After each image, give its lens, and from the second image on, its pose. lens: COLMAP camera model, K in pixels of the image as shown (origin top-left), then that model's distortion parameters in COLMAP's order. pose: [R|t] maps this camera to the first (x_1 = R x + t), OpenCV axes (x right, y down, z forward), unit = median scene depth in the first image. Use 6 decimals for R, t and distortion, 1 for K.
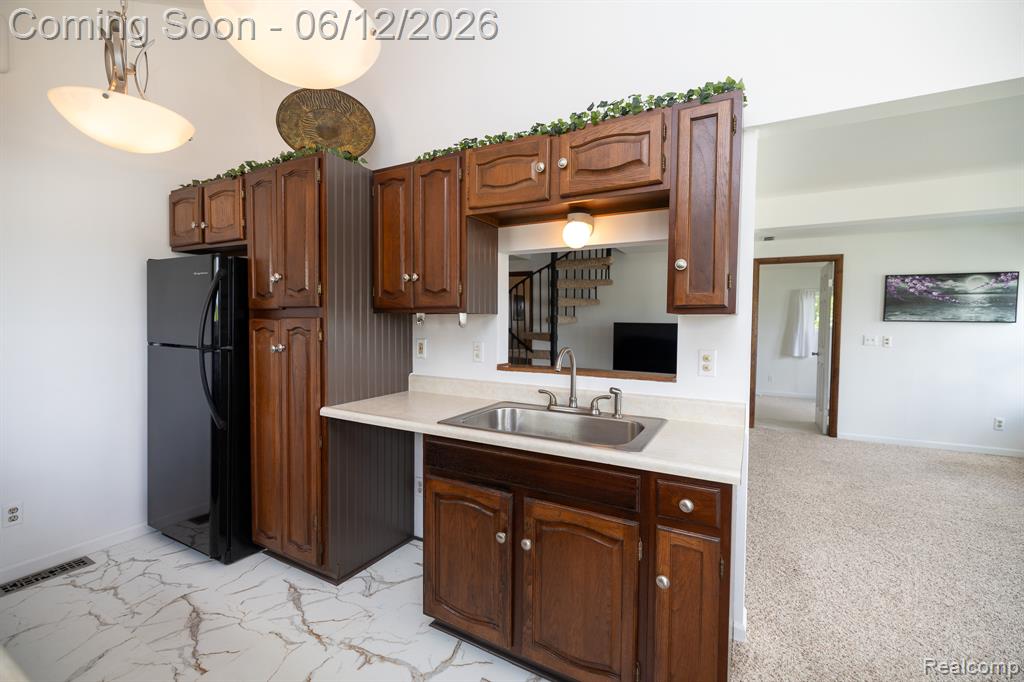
lens RADIAL K [[433.4, 0, 516.6], [0, 433.4, 335.8], [0, 0, 1]] dist [0.001717, -0.000129]
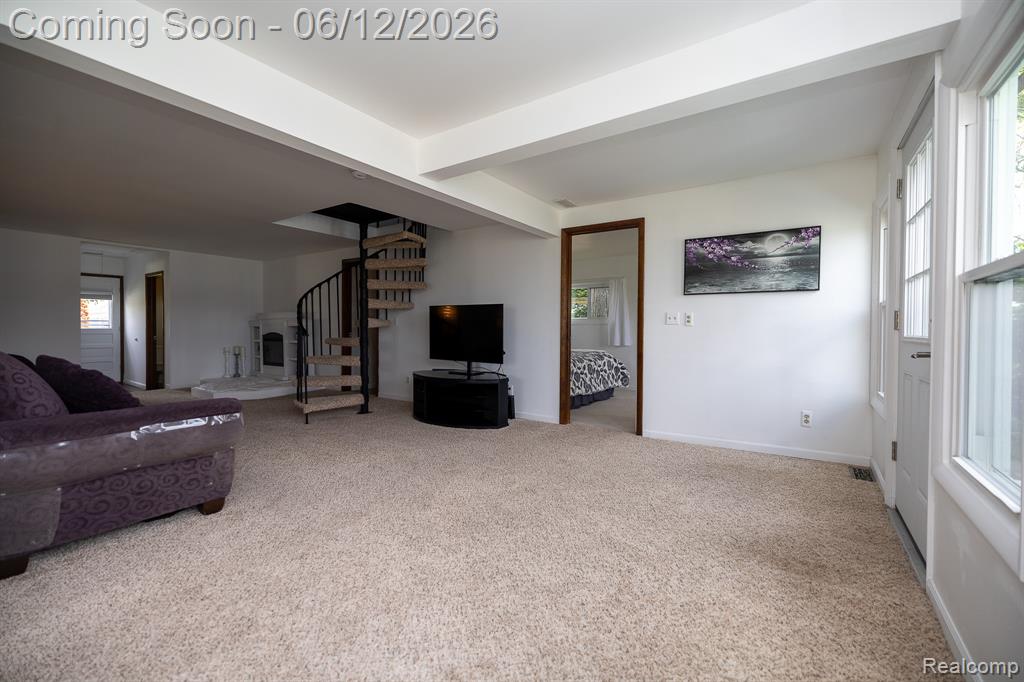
lens RADIAL K [[431.8, 0, 518.0], [0, 431.8, 333.4], [0, 0, 1]] dist [0.004071, 0.000260]
pose [[0.995661, -0.004135, -0.092960, 0.656418], [0.001852, 0.999695, -0.024631, 0.065029], [0.093034, 0.024352, 0.995365, 0.160720]]
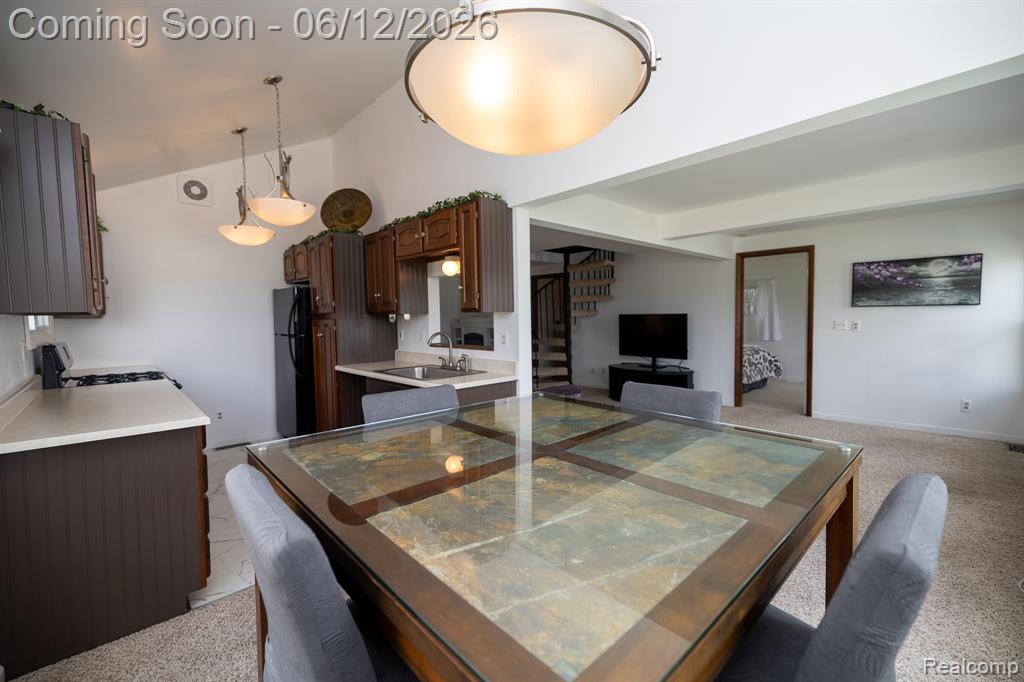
lens RADIAL K [[433.4, 0, 516.6], [0, 433.4, 335.8], [0, 0, 1]] dist [0.001717, -0.000129]
pose [[0.950570, -0.012349, -0.310264, 0.432323], [0.016629, 0.999800, 0.011154, 0.012110], [0.310064, -0.015762, 0.950585, -0.273091]]
